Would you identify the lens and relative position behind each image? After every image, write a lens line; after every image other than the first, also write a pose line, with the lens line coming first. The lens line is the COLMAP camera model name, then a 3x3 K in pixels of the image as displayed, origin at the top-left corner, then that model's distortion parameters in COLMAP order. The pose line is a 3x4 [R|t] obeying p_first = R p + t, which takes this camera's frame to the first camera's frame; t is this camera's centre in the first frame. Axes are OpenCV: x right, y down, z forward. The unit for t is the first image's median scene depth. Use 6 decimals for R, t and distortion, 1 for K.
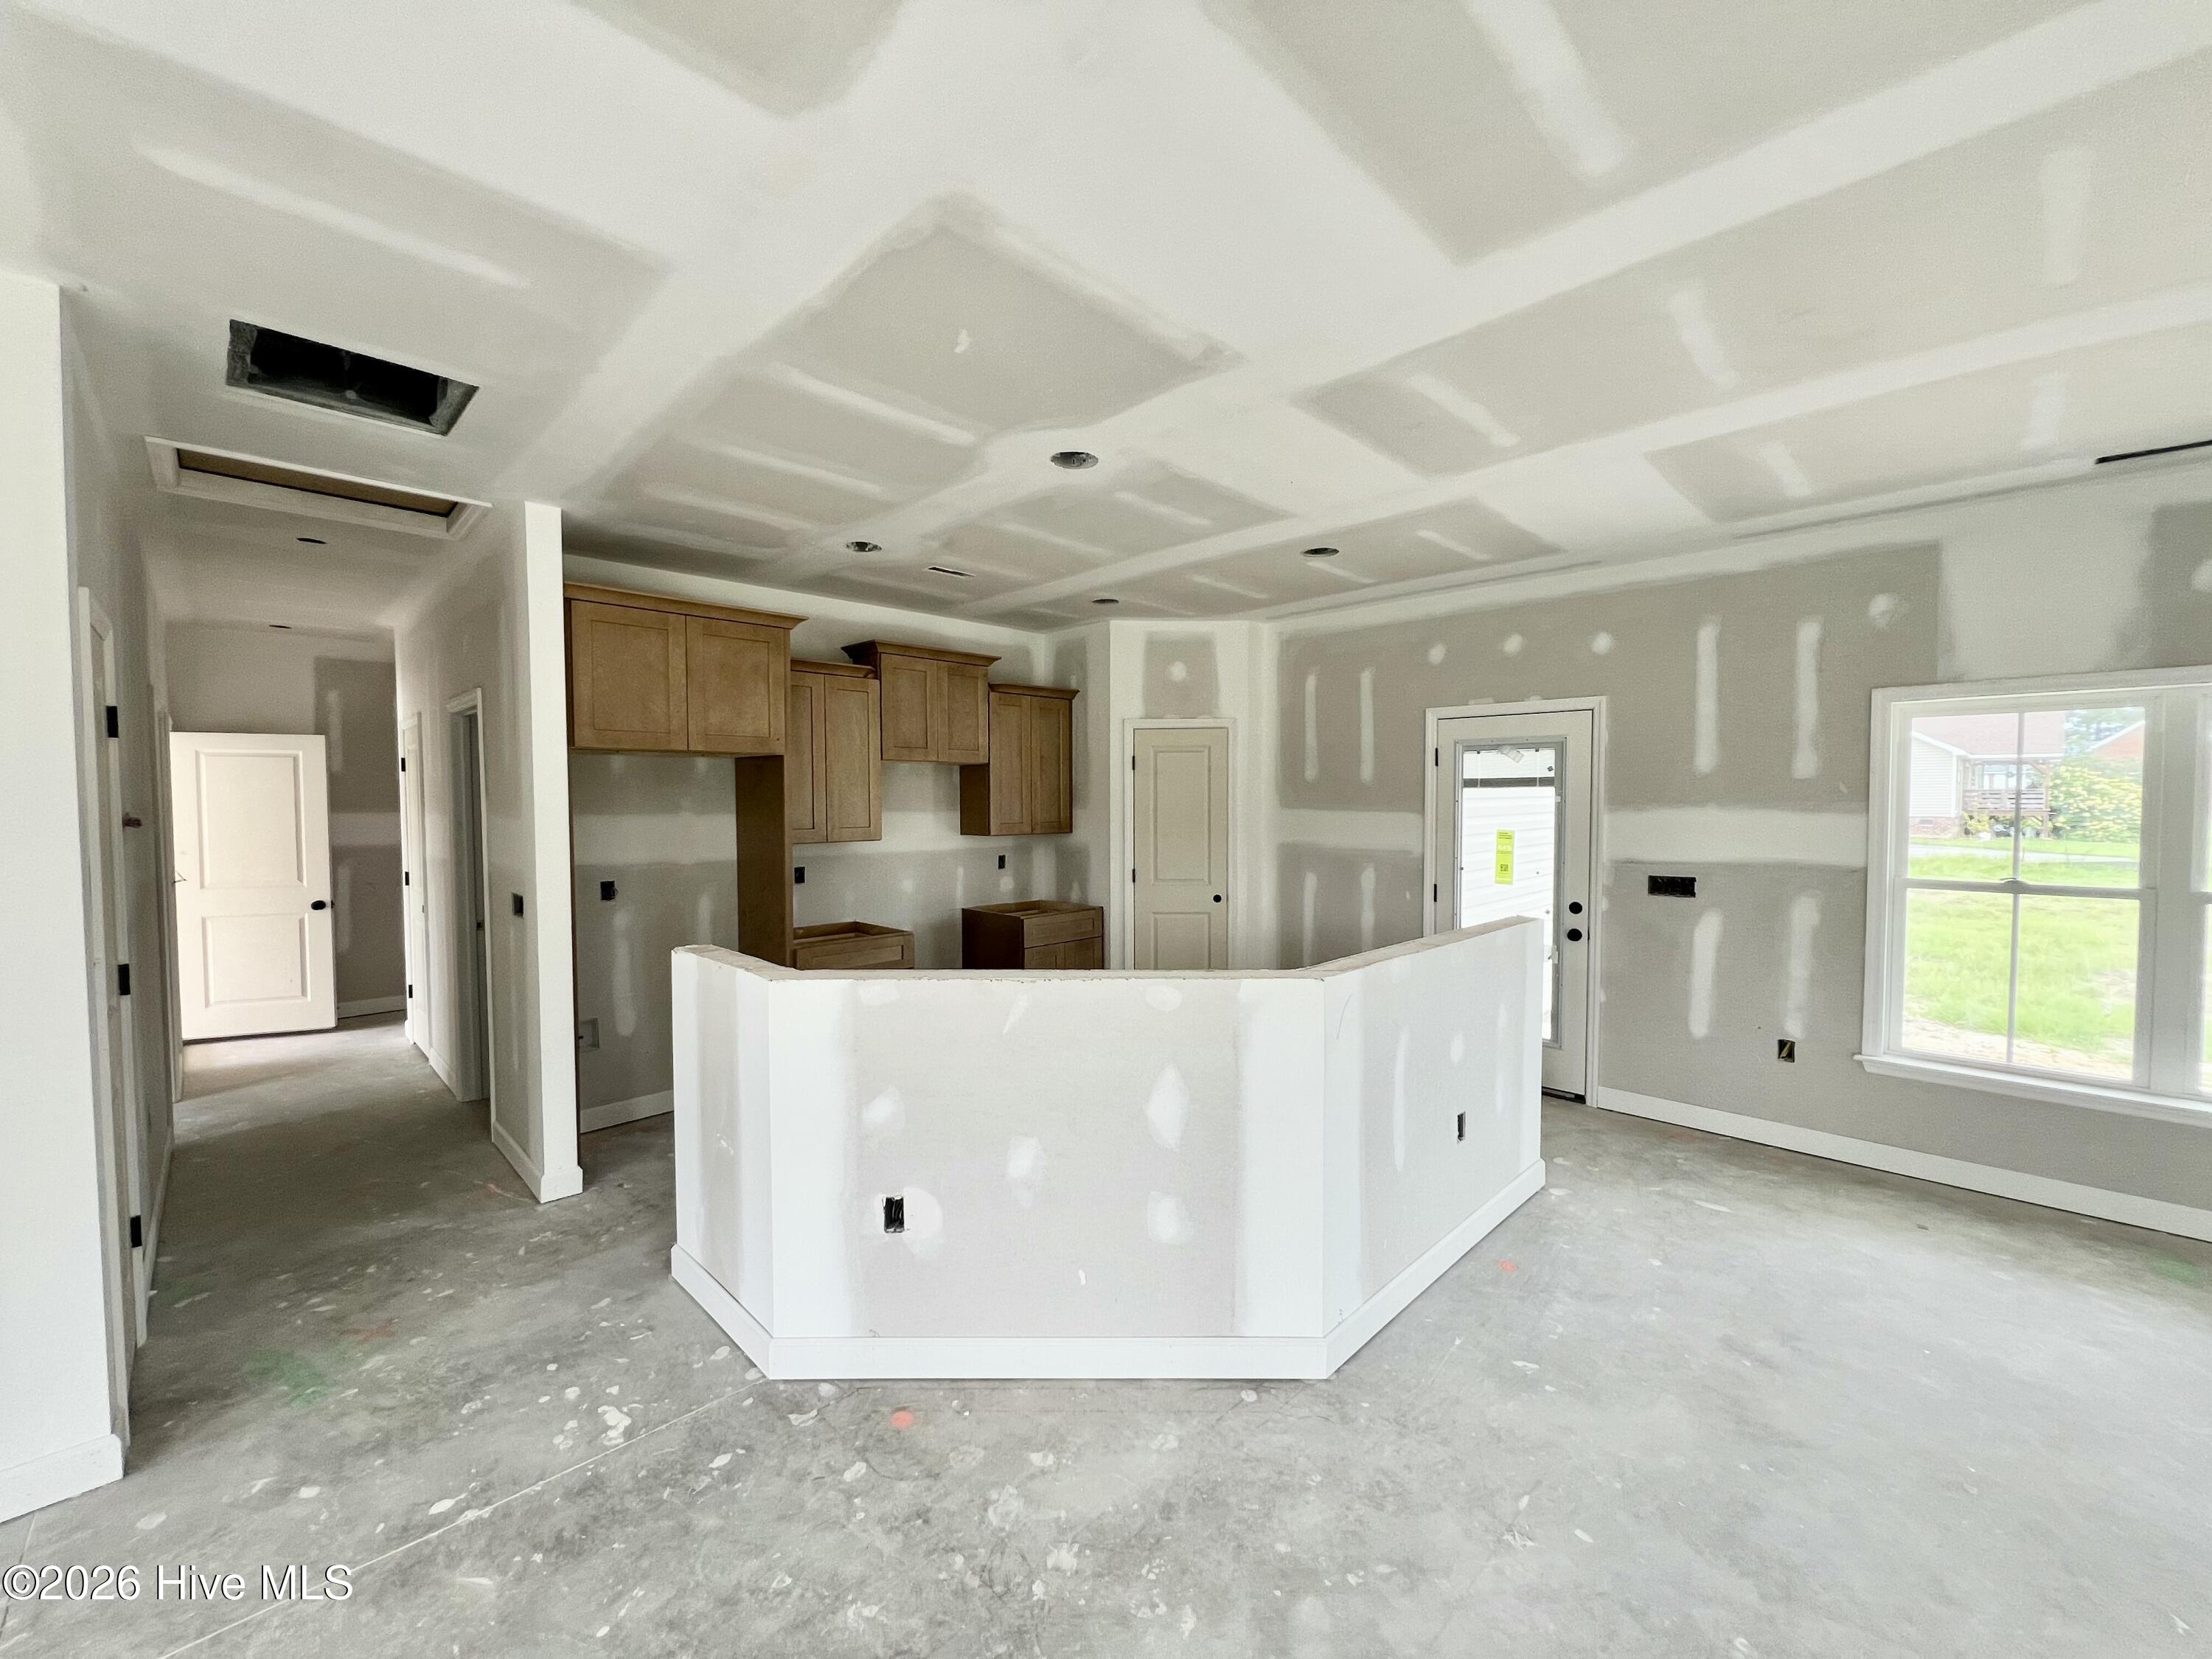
lens RADIAL K [[881.4, 0, 1104.7], [0, 881.4, 832.8], [0, 0, 1]] dist [-0.001498, 0.000018]
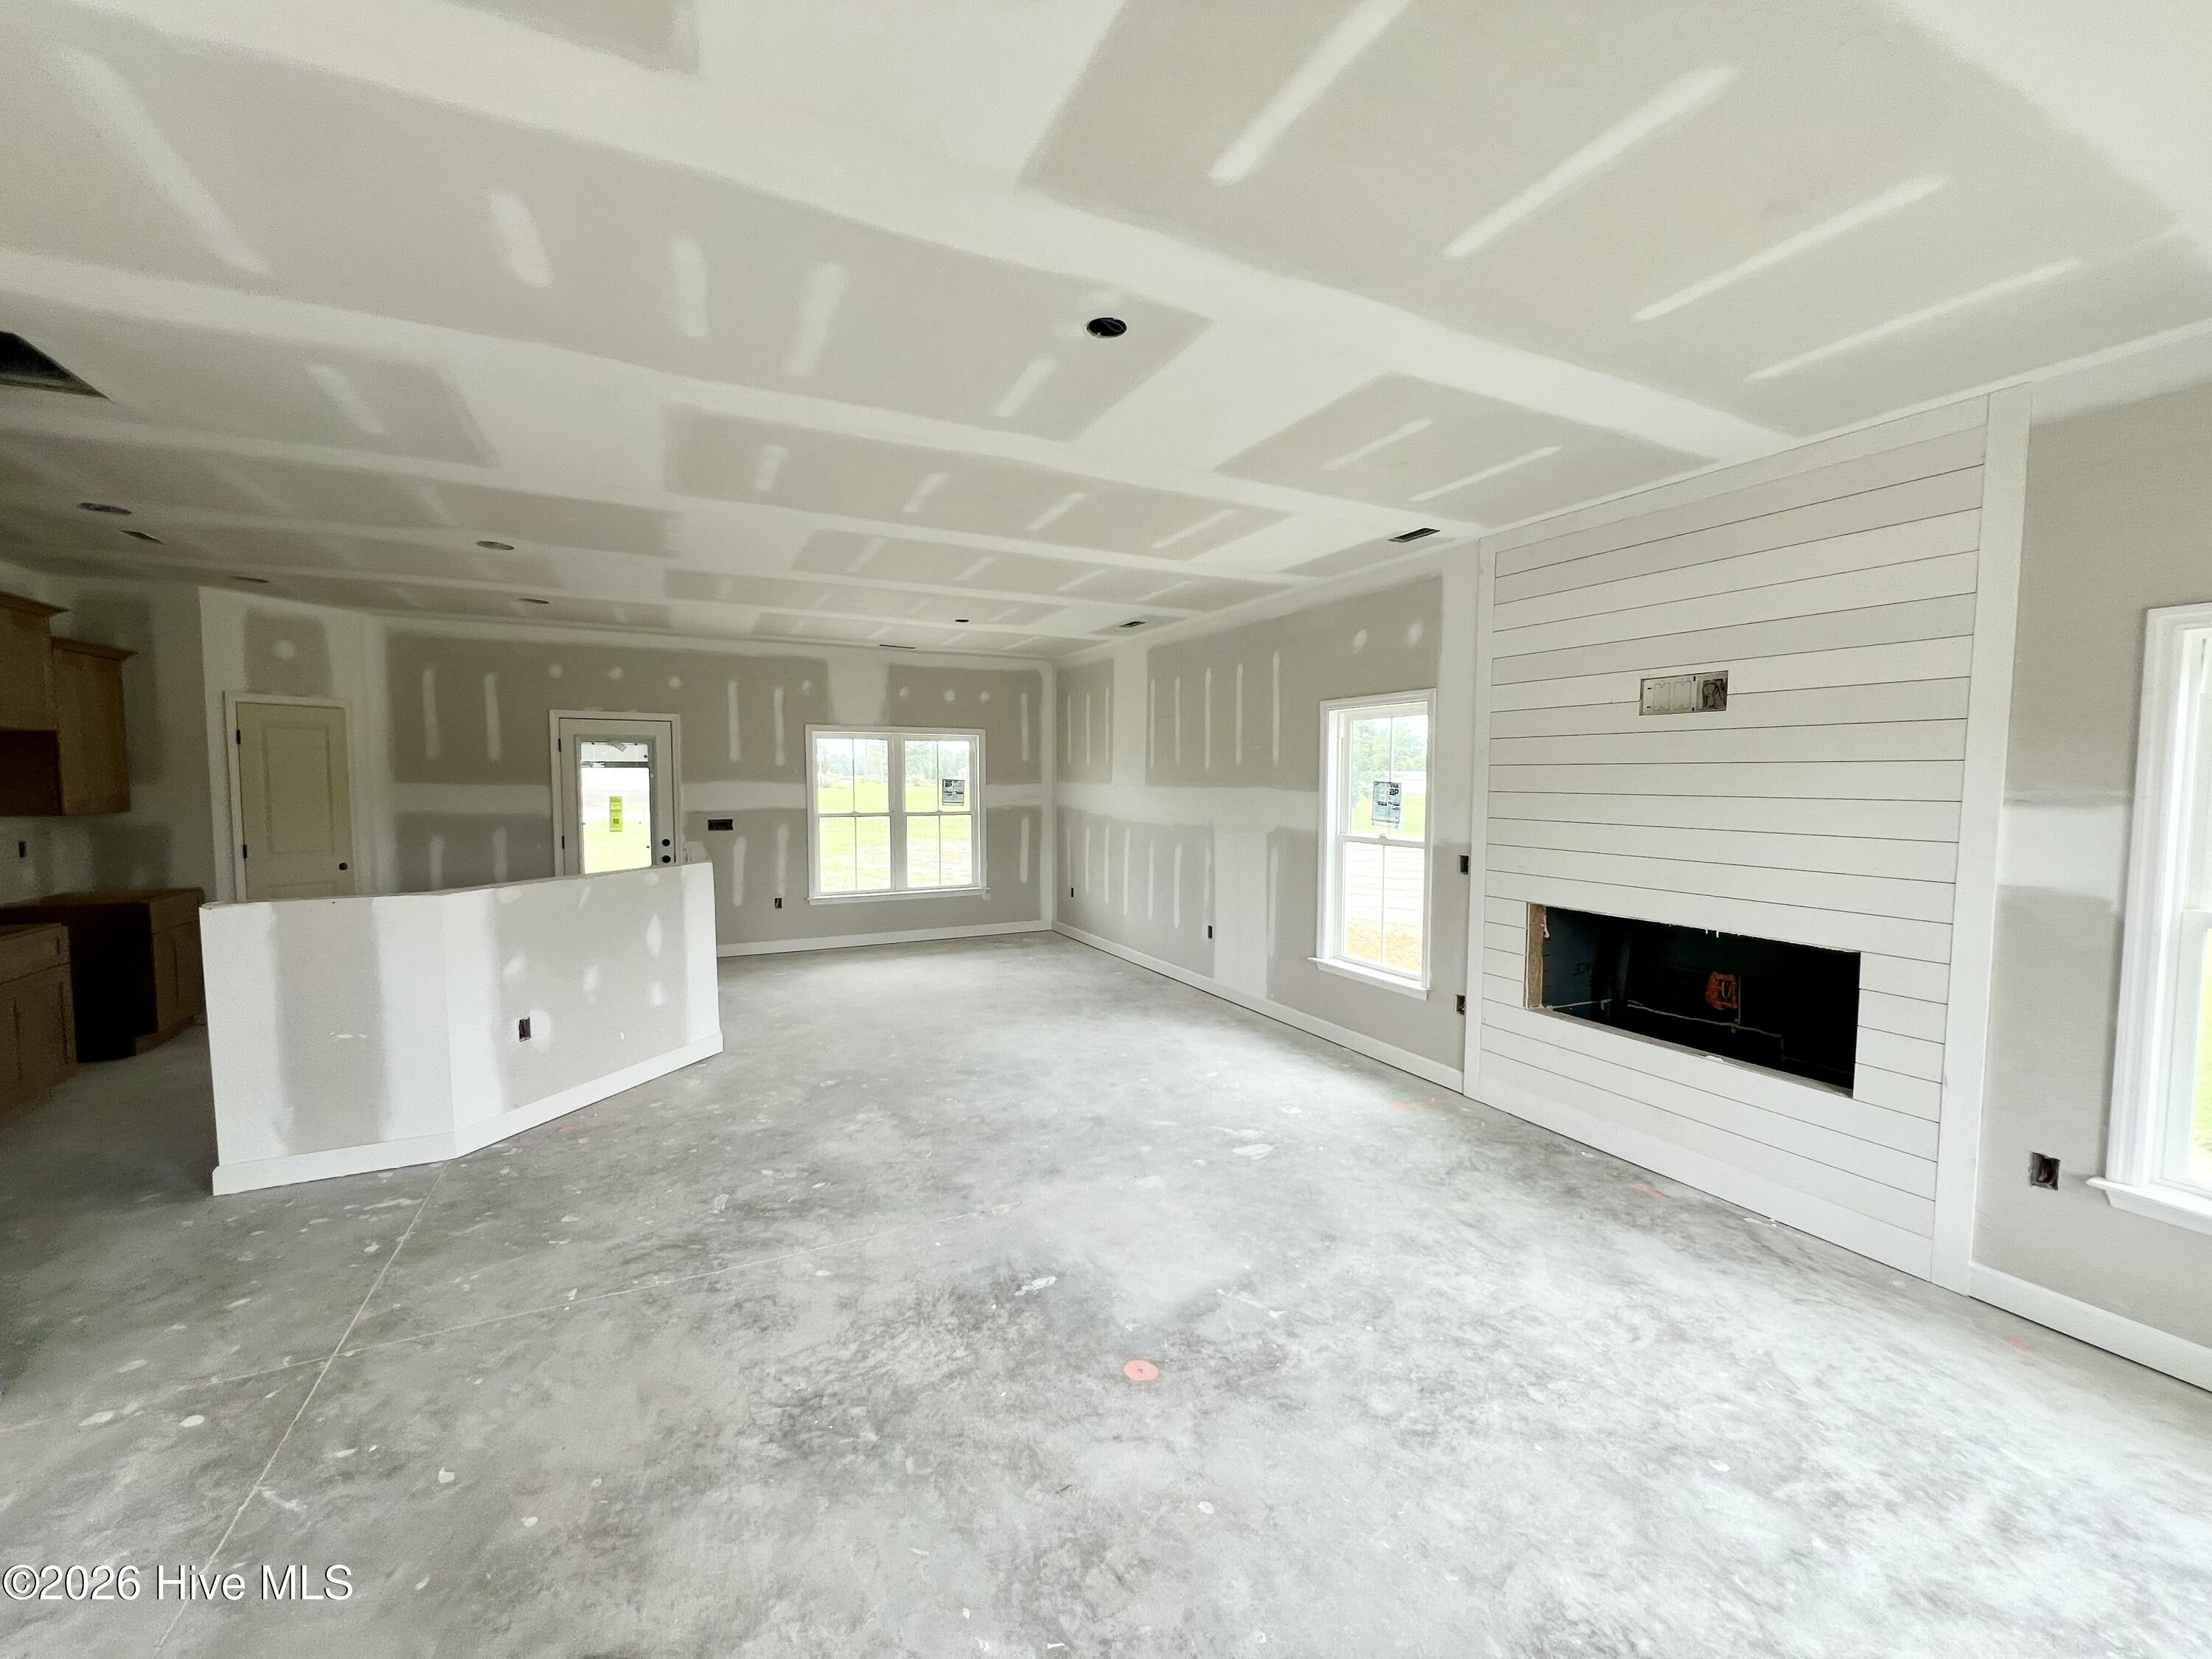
lens RADIAL K [[883.9, 0, 1104.7], [0, 883.9, 832.6], [0, 0, 1]] dist [-0.002758, 0.000352]
pose [[0.315978, -0.056681, 0.947072, -0.843327], [0.032220, 0.998279, 0.048996, 0.014165], [-0.948219, 0.015033, 0.317260, -0.321082]]
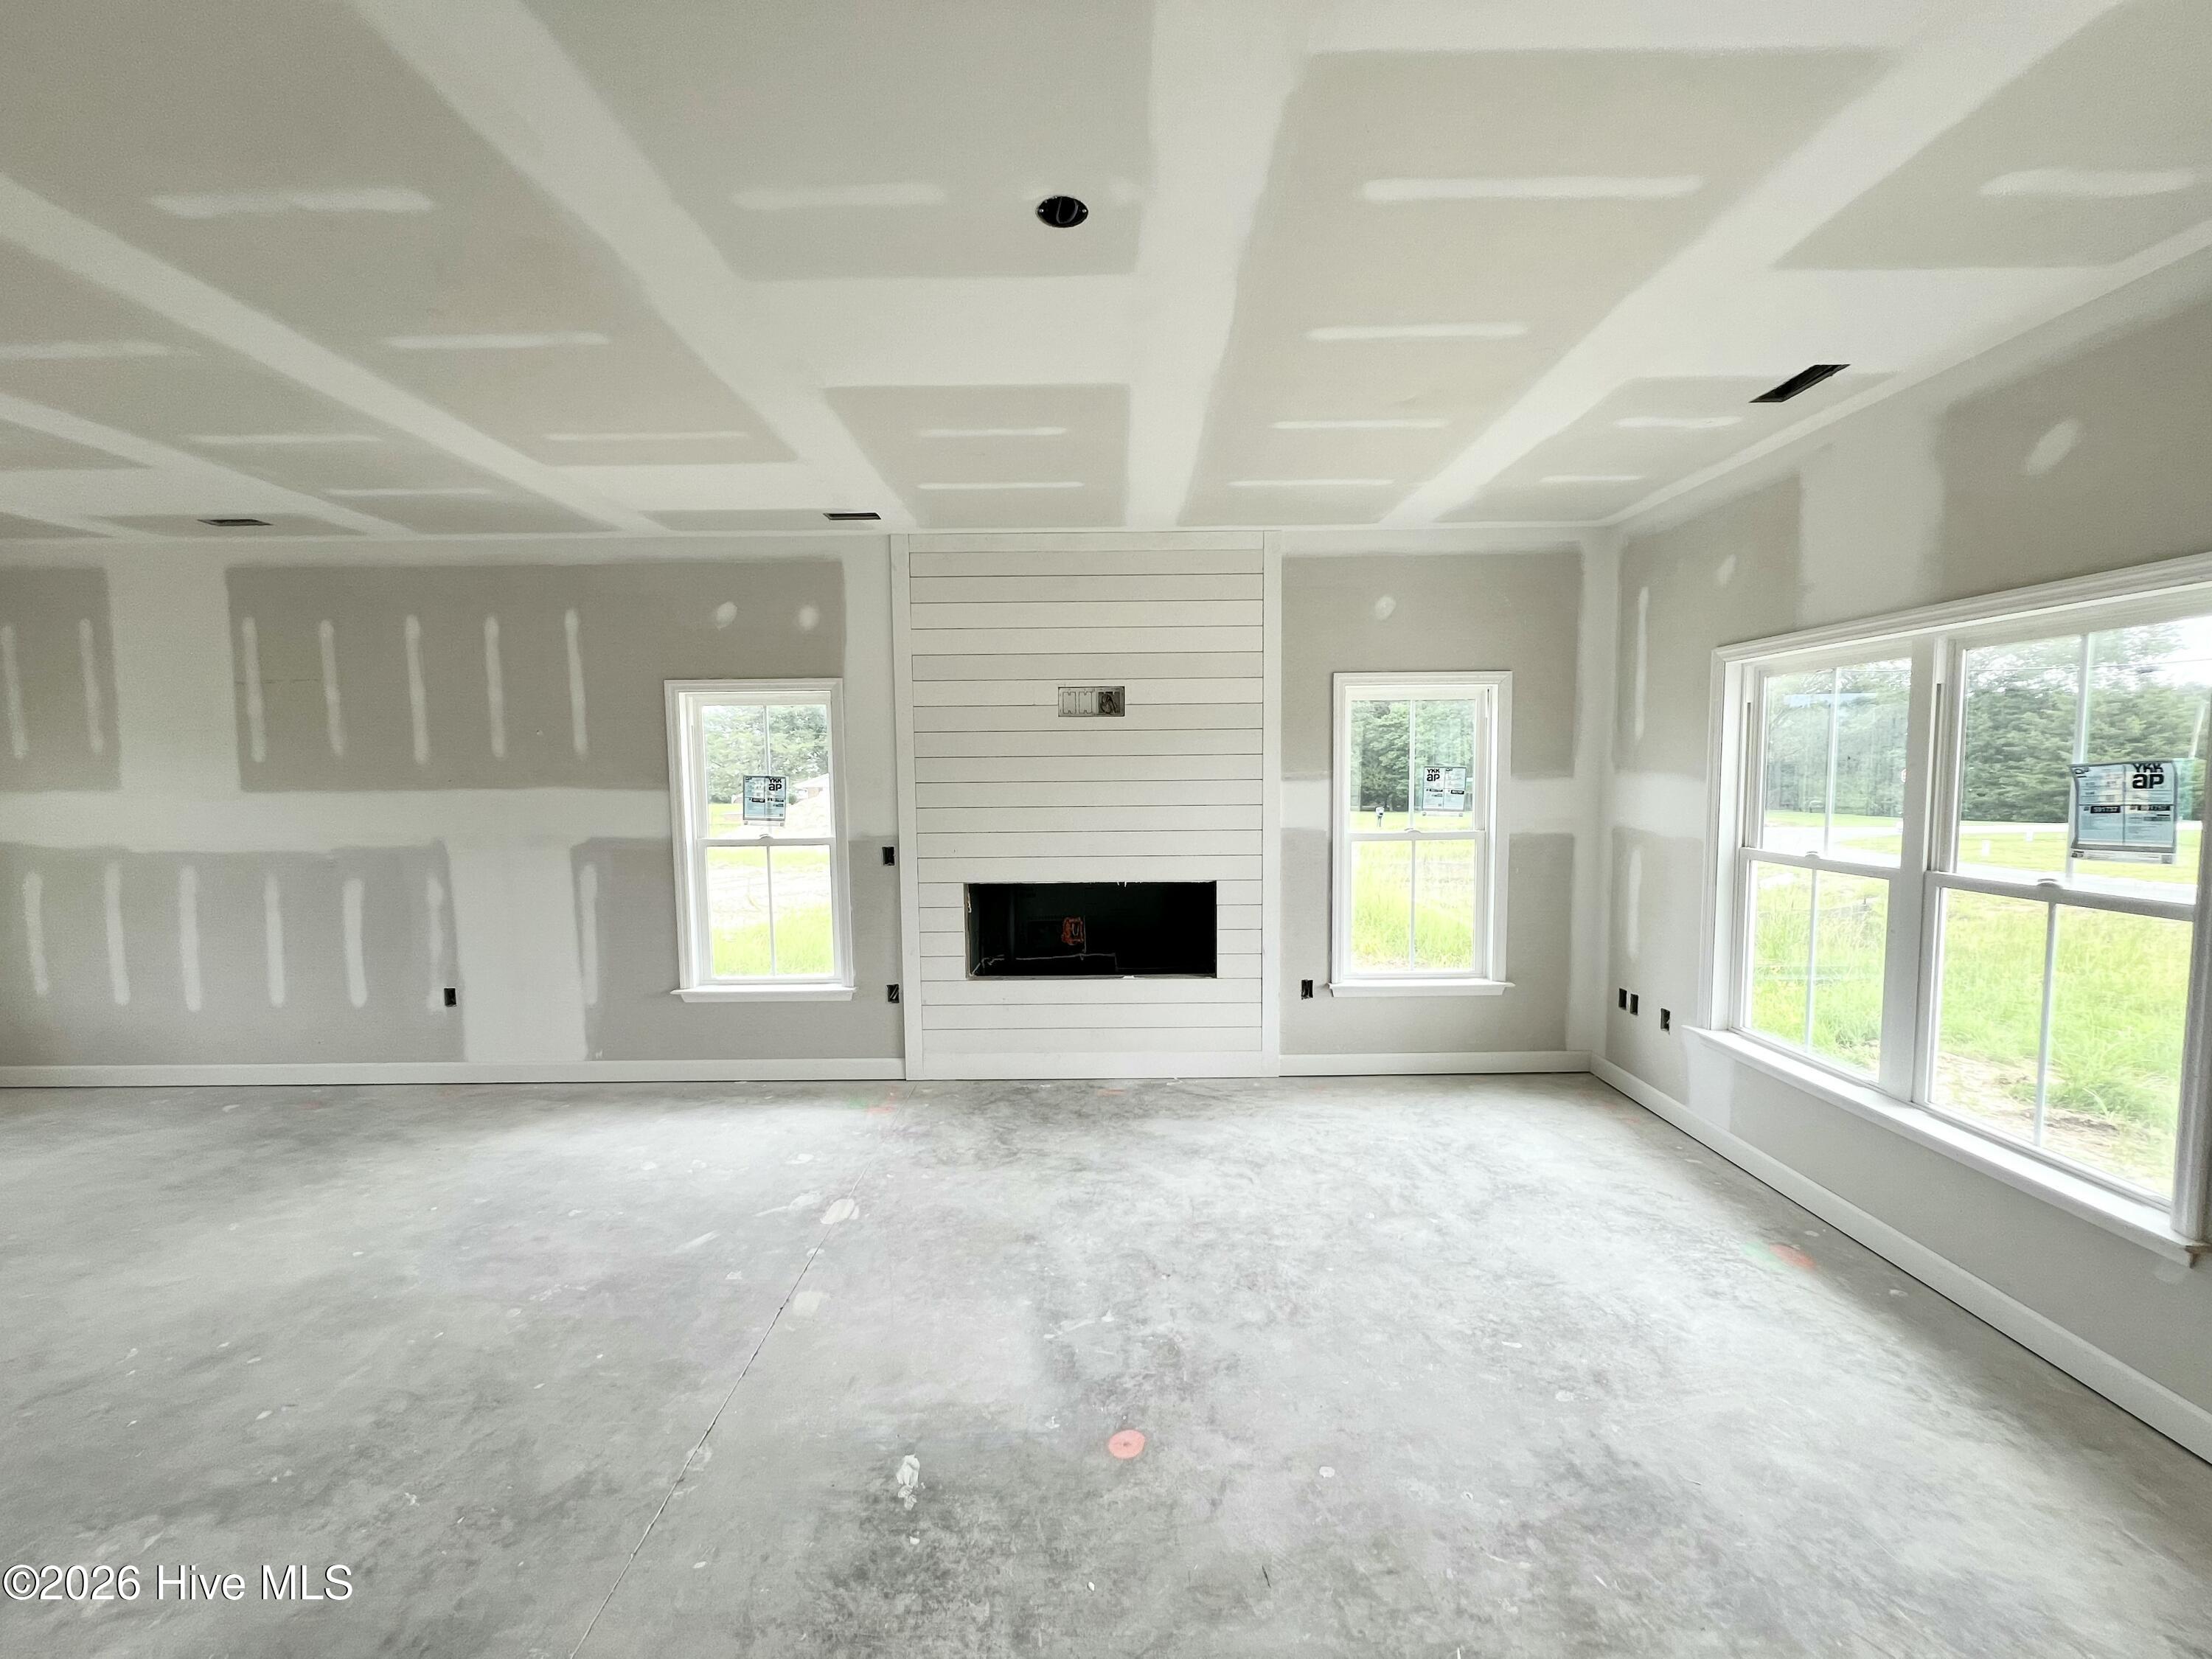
lens RADIAL K [[883.9, 0, 1104.7], [0, 883.9, 832.6], [0, 0, 1]] dist [-0.002758, 0.000352]
pose [[-0.706540, -0.043311, 0.706347, -0.641556], [0.039436, 0.994165, 0.100407, -0.007556], [-0.706573, 0.098797, -0.700709, 0.181515]]
